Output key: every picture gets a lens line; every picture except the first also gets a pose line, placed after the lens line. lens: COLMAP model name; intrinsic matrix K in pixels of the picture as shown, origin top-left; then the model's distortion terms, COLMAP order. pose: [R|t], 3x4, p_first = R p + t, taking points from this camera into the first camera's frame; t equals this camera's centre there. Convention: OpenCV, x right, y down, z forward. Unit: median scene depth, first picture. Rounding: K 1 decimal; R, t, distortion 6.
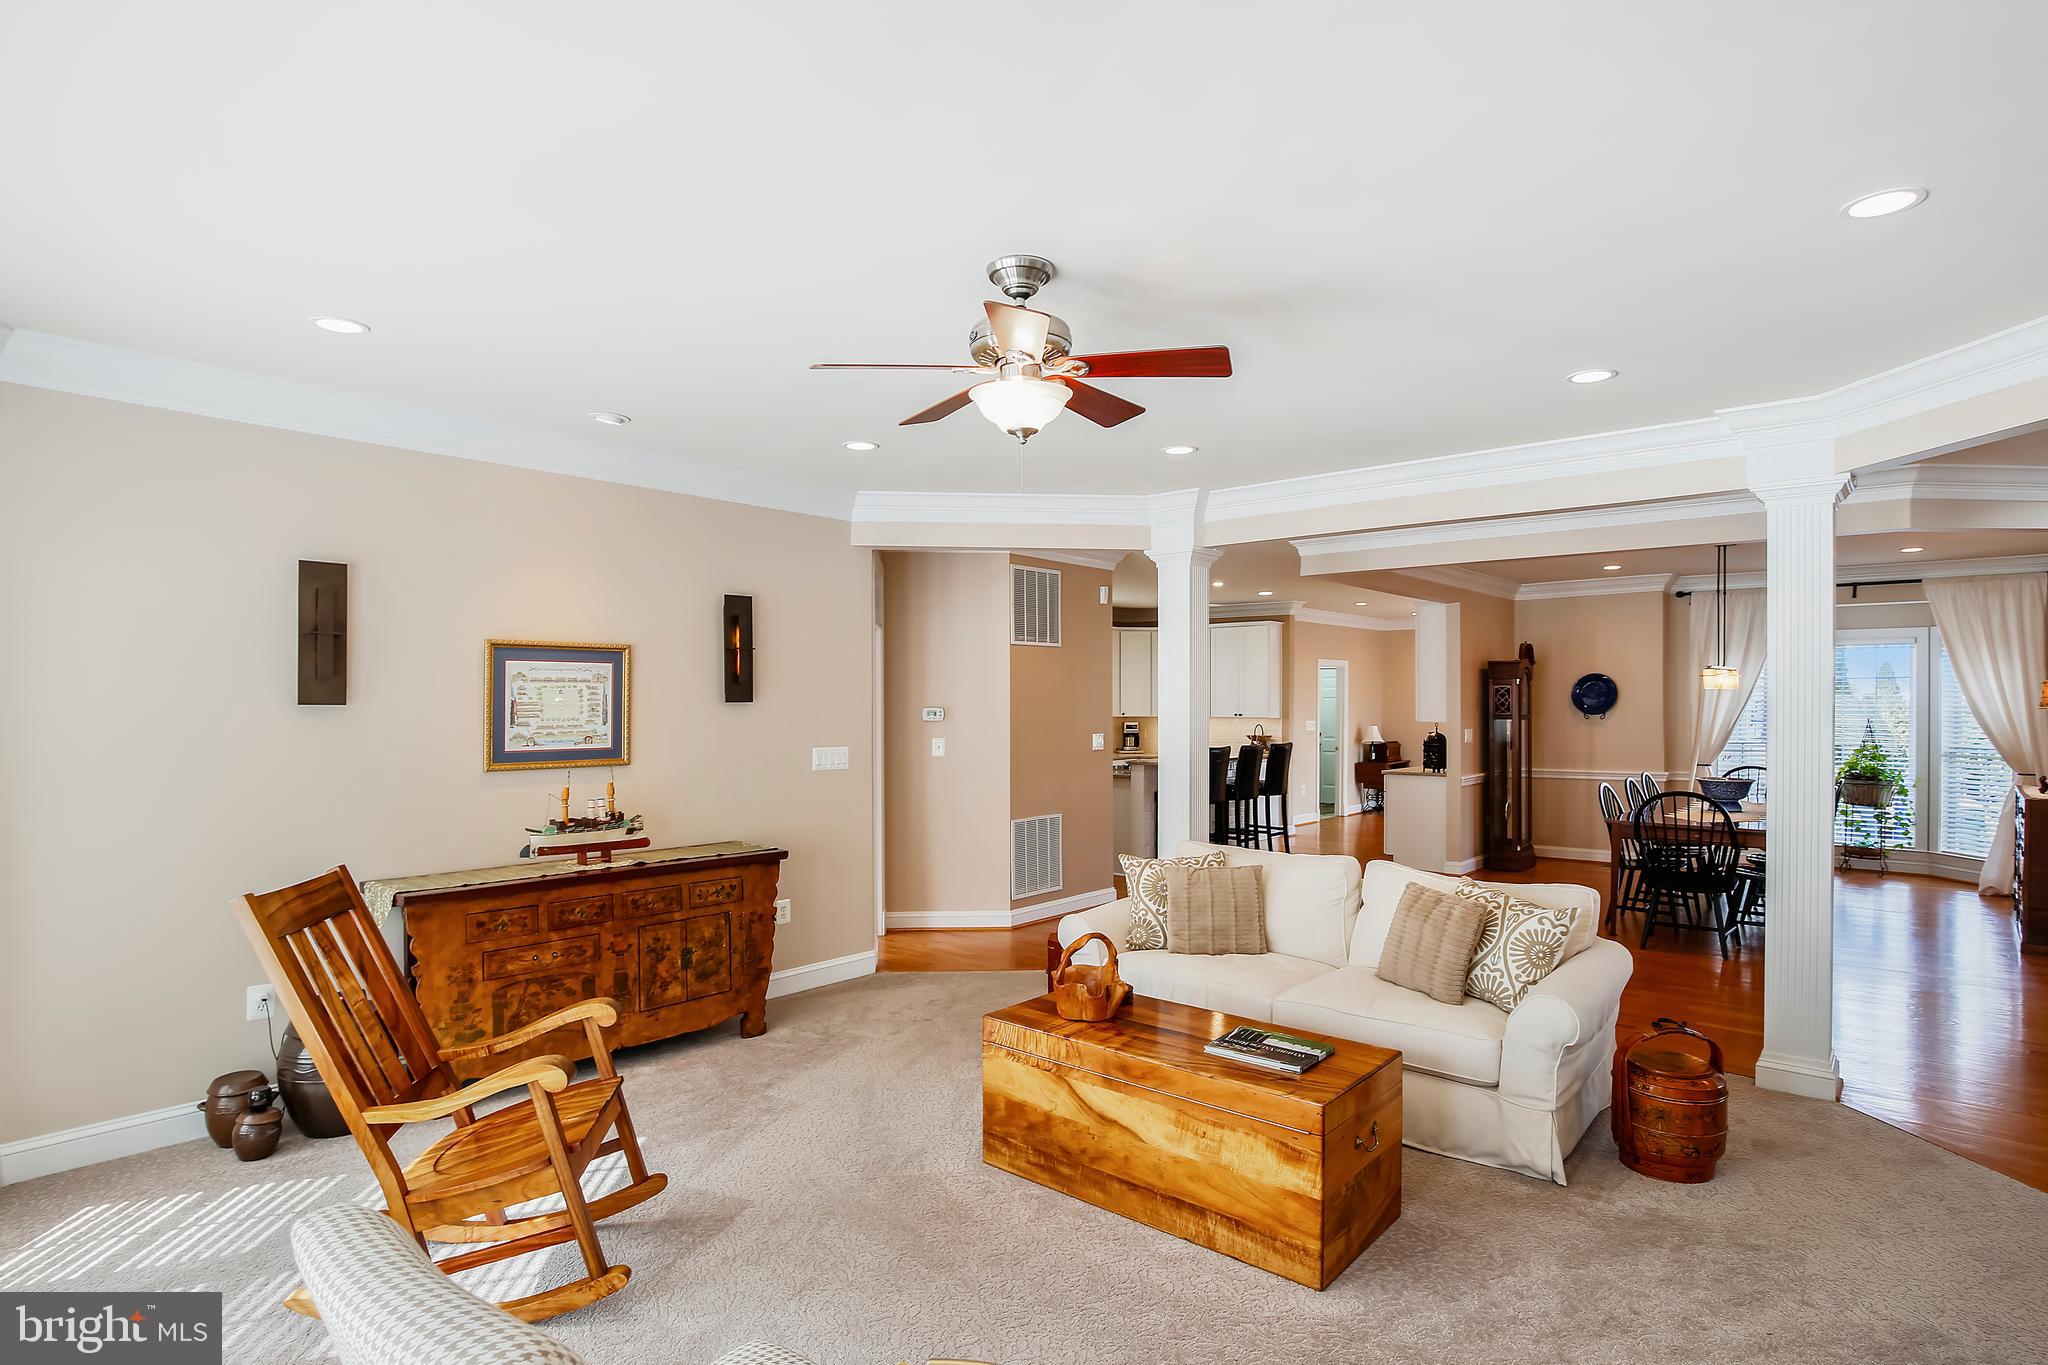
lens RADIAL K [[1054.6, 0, 1019.9], [0, 1054.6, 701.4], [0, 0, 1]] dist [-0.027211, 0.000251]
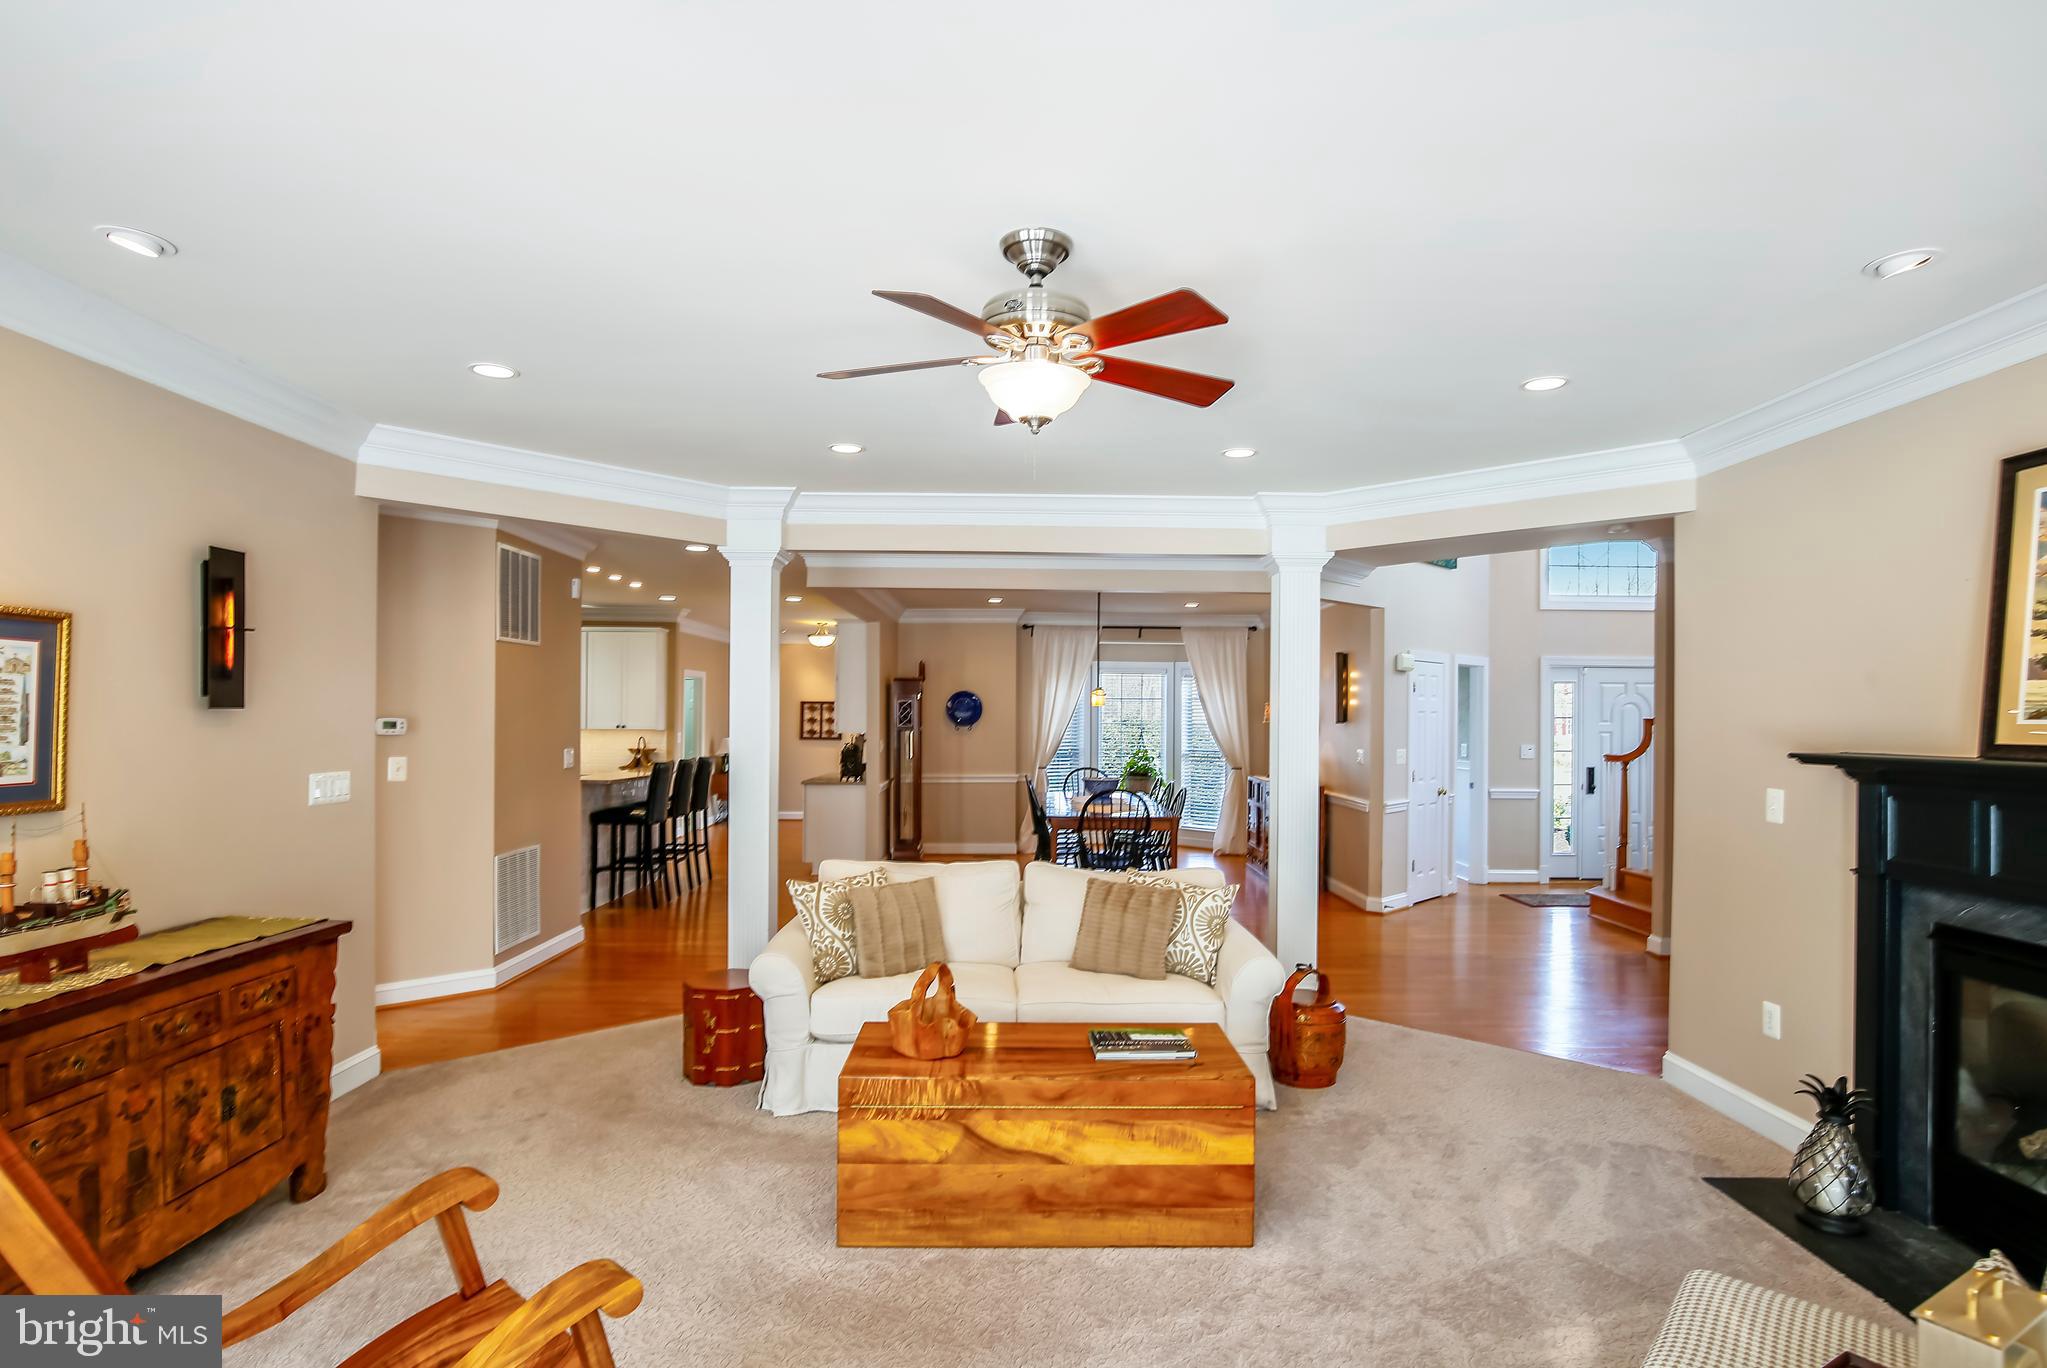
lens RADIAL K [[1050.9, 0, 1027.9], [0, 1050.9, 709.6], [0, 0, 1]] dist [-0.024532, 0.002663]
pose [[0.747090, 0.010369, 0.664641, -0.368847], [-0.008311, 0.999946, -0.006259, 0.001688], [-0.664670, -0.000848, 0.747136, 0.192314]]
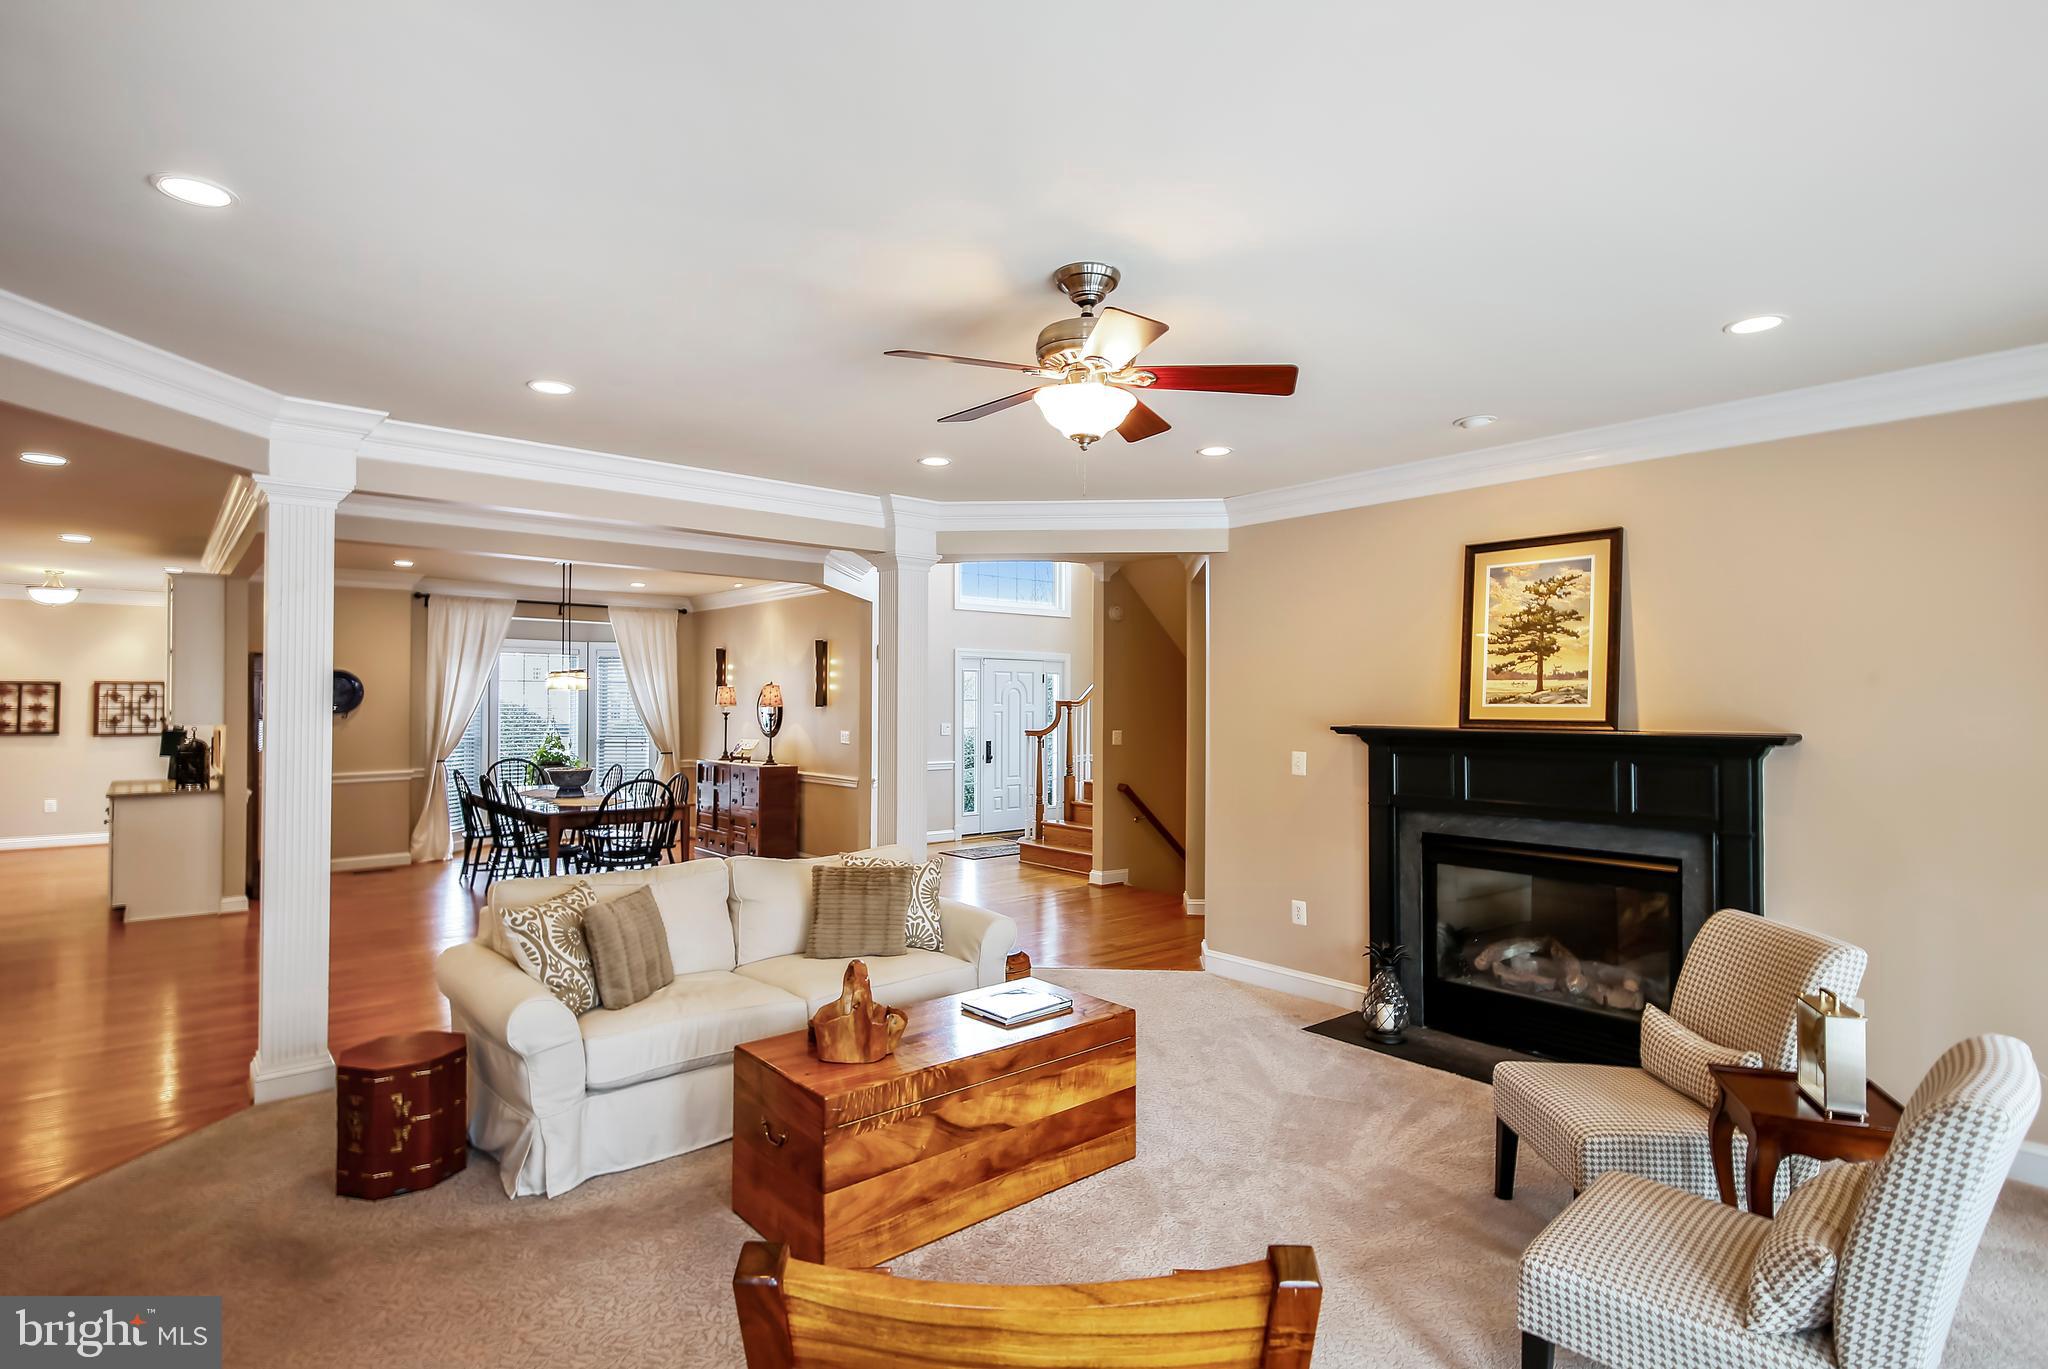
lens RADIAL K [[1019.8, 0, 1024.0], [0, 1019.8, 684.5], [0, 0, 1]] dist [0.021423, -0.000107]
pose [[0.153039, 0.016864, 0.988076, -0.587741], [-0.003800, 0.999857, -0.016477, -0.002101], [-0.988213, -0.001233, 0.153081, 0.548576]]
